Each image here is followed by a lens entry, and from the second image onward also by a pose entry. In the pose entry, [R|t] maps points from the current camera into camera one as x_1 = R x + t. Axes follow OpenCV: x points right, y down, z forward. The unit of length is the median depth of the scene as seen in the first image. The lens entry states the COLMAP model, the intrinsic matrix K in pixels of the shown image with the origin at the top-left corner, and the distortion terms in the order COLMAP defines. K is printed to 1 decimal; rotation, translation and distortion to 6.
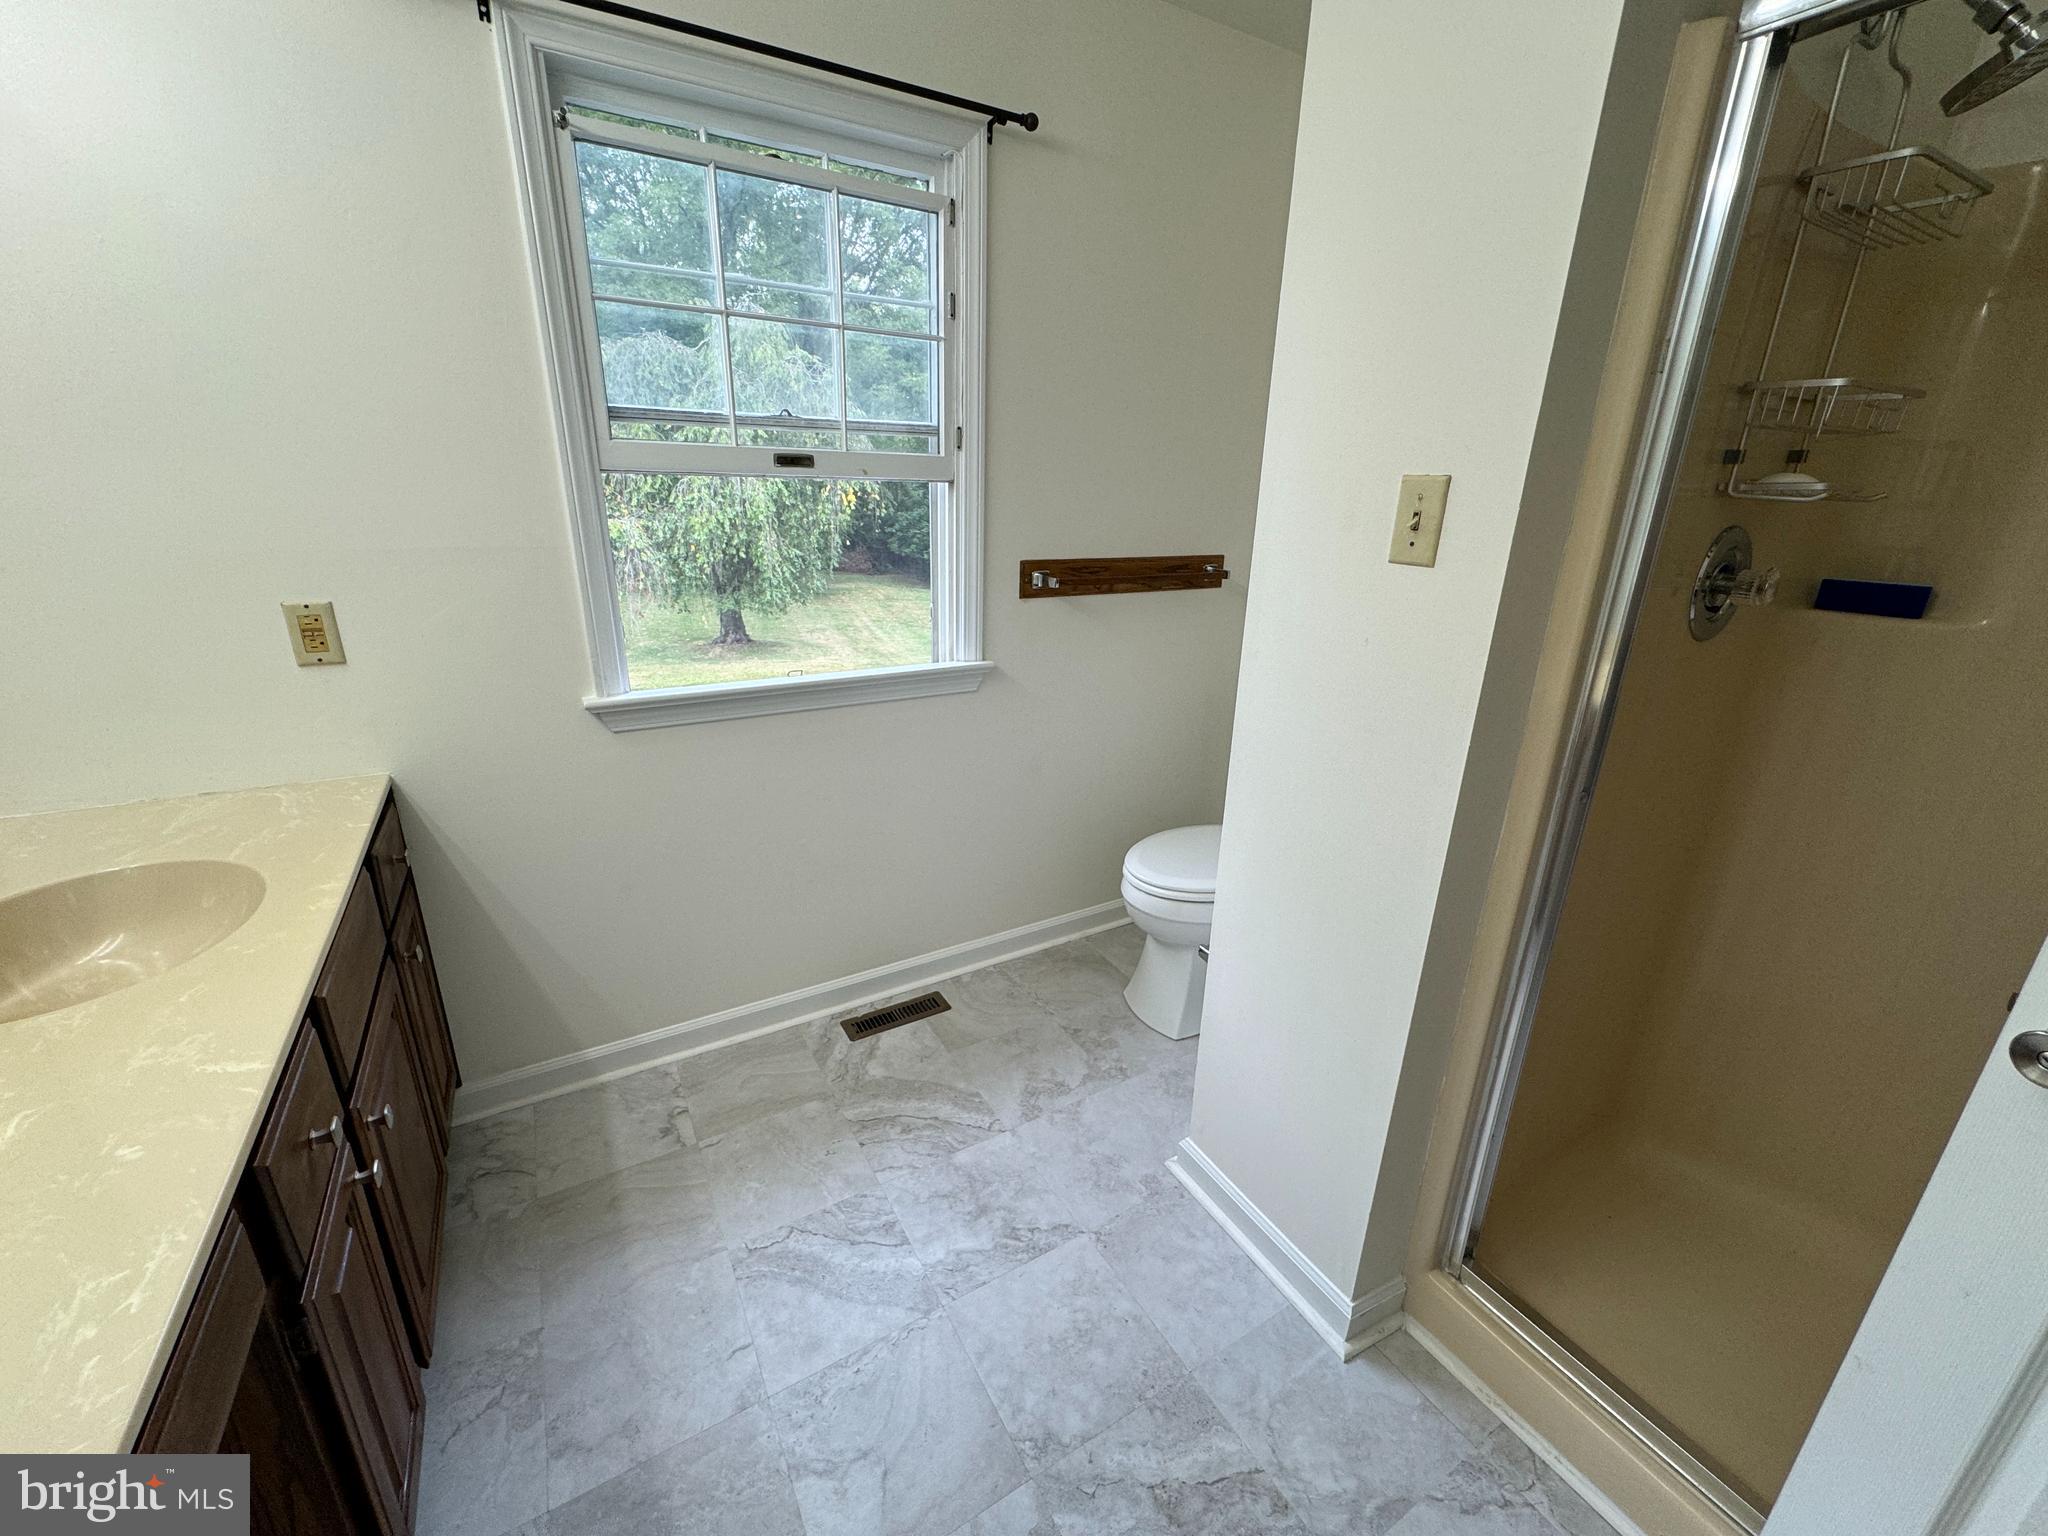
lens RADIAL K [[811.5, 0, 1025.1], [0, 811.5, 763.8], [0, 0, 1]] dist [-0.004683, 0.000943]
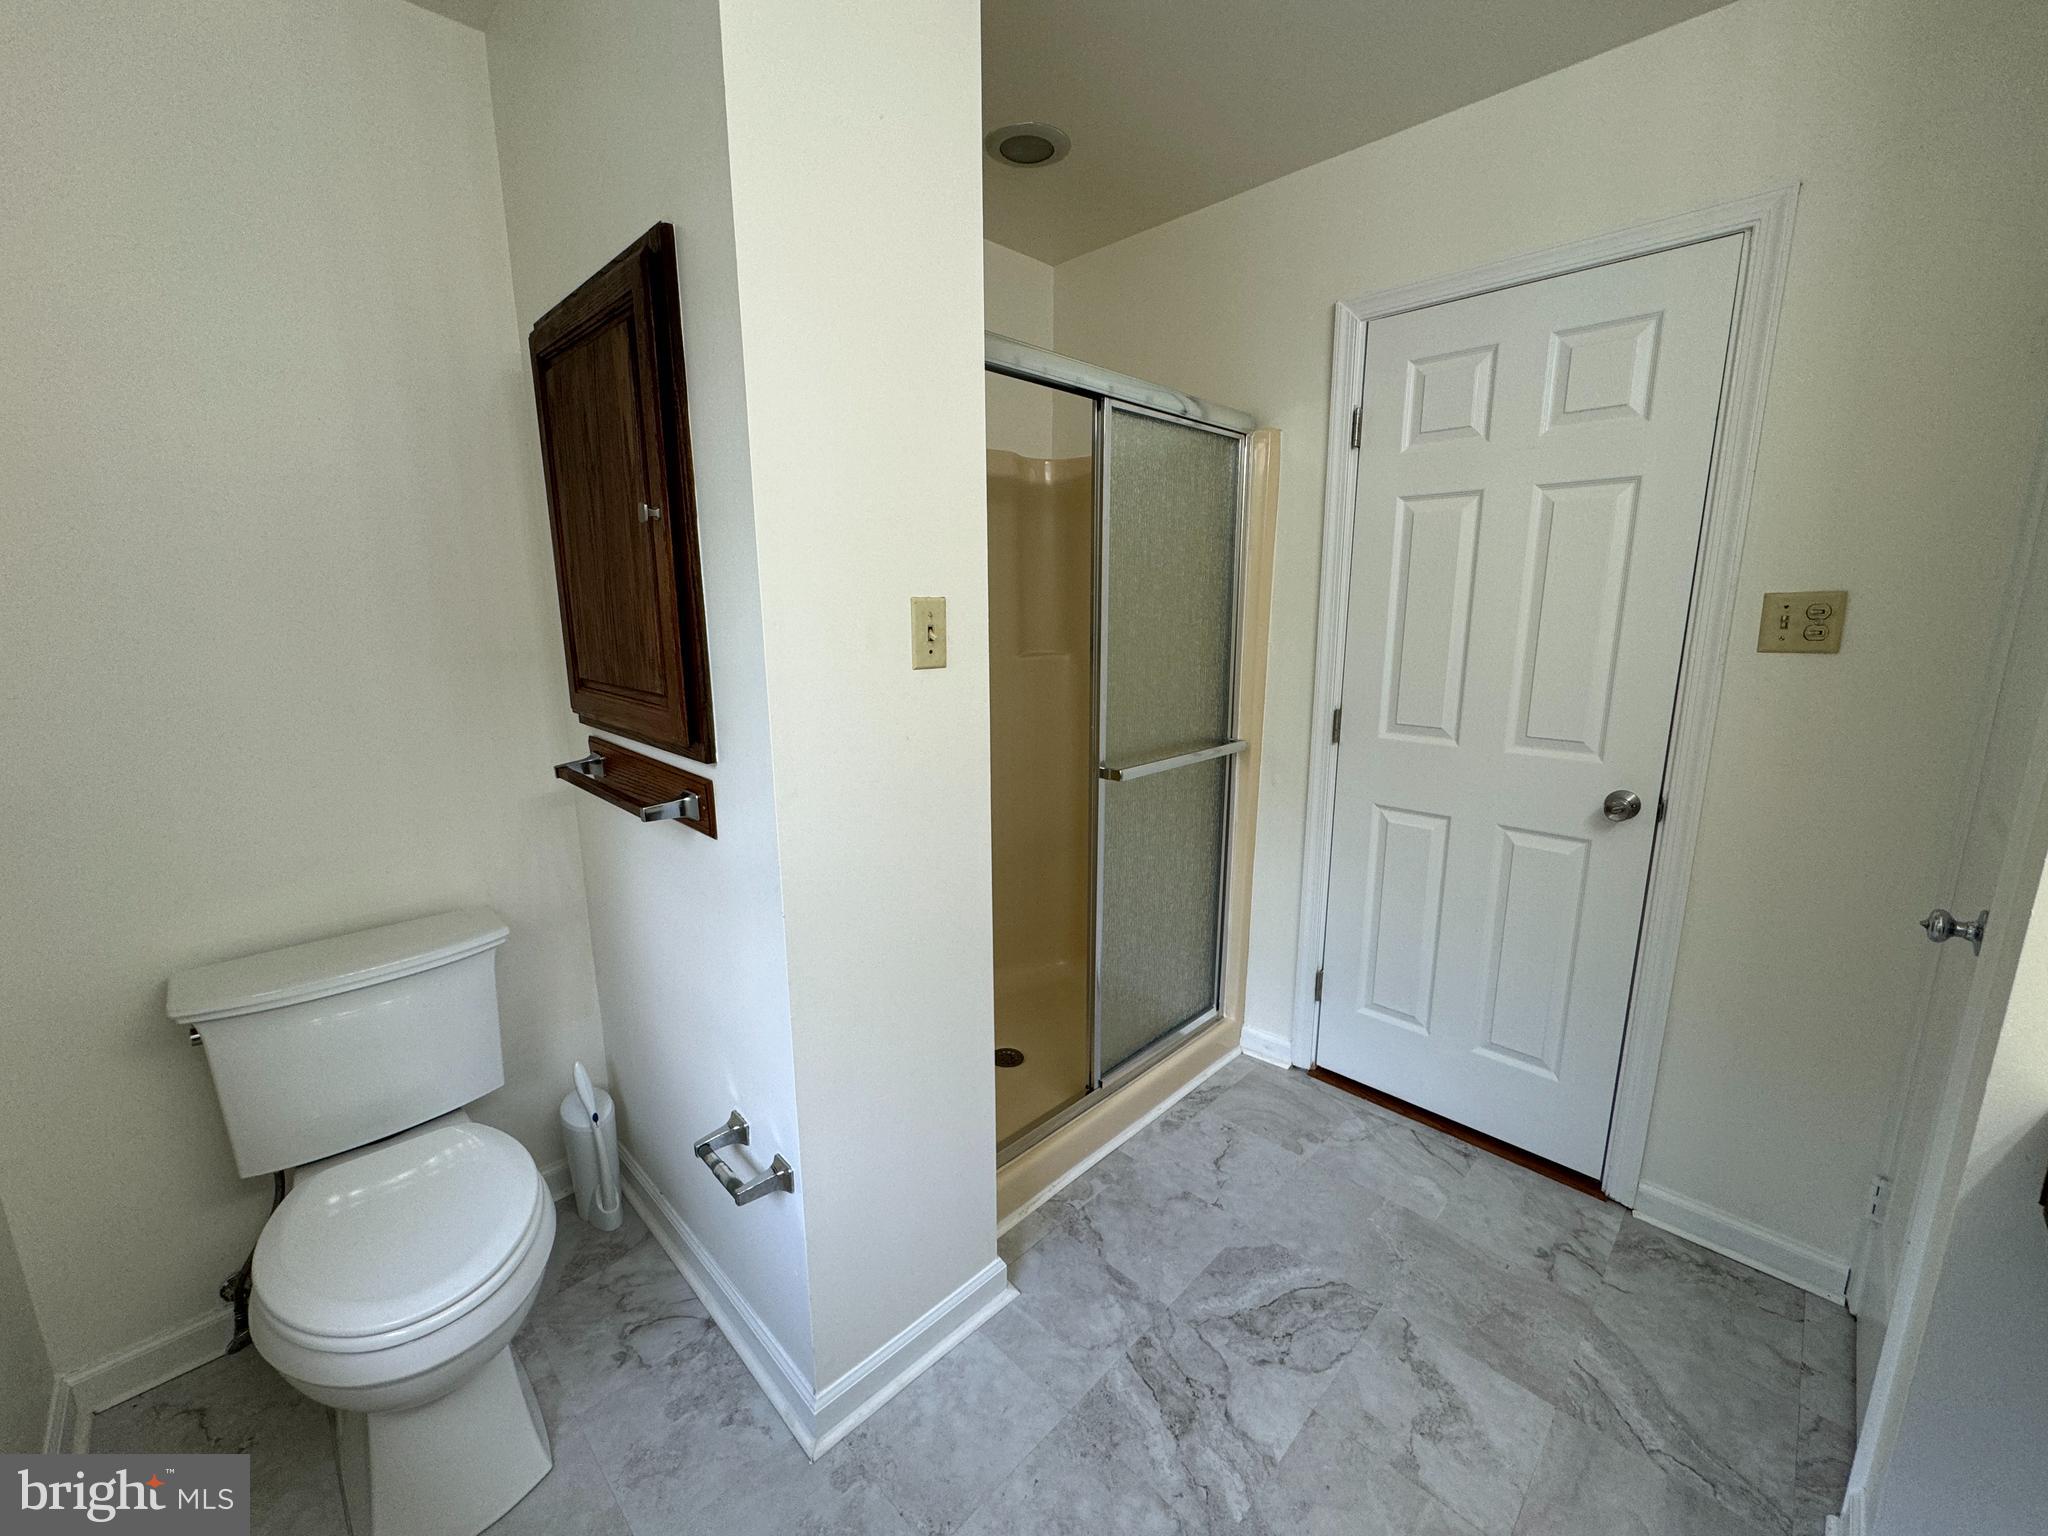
lens RADIAL K [[811.5, 0, 1025.1], [0, 811.5, 763.2], [0, 0, 1]] dist [-0.004683, 0.000943]
pose [[-0.252513, -0.209929, 0.944546, -0.503989], [0.313707, 0.905689, 0.285159, -0.284112], [-0.915328, 0.368317, -0.162842, 0.757447]]
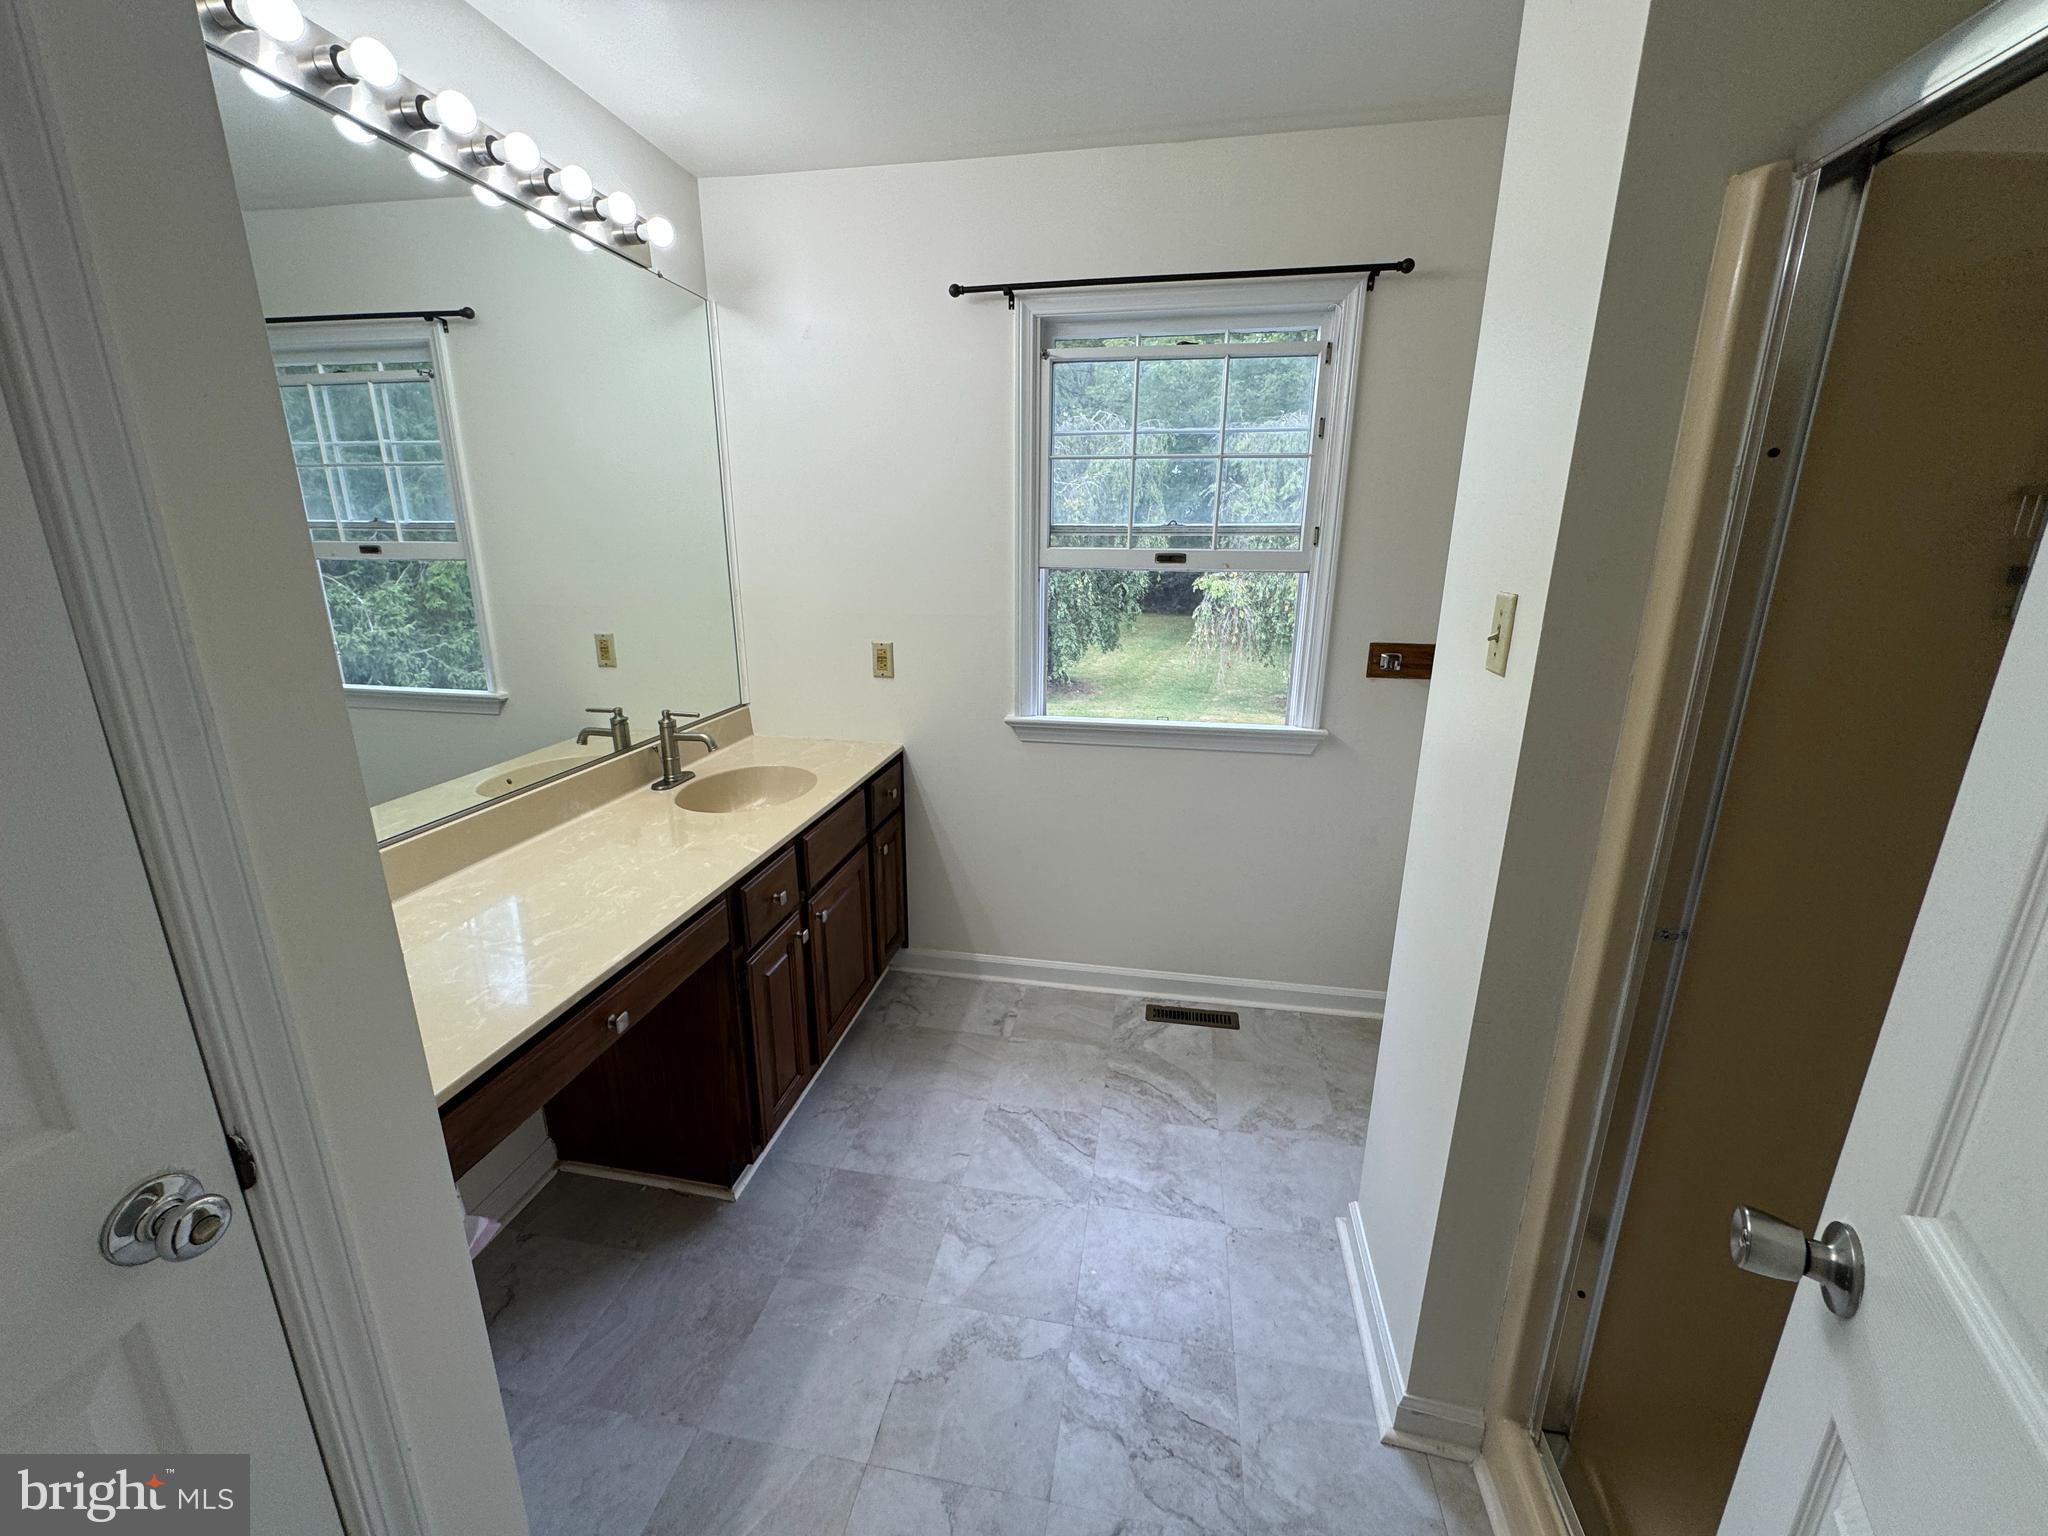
lens RADIAL K [[811.5, 0, 1025.1], [0, 811.5, 763.7], [0, 0, 1]] dist [-0.004683, 0.000943]
pose [[0.755873, 0.156197, -0.635813, 0.479091], [-0.199698, 0.979852, 0.003309, -0.004750], [0.623520, 0.124469, 0.771836, -0.137528]]
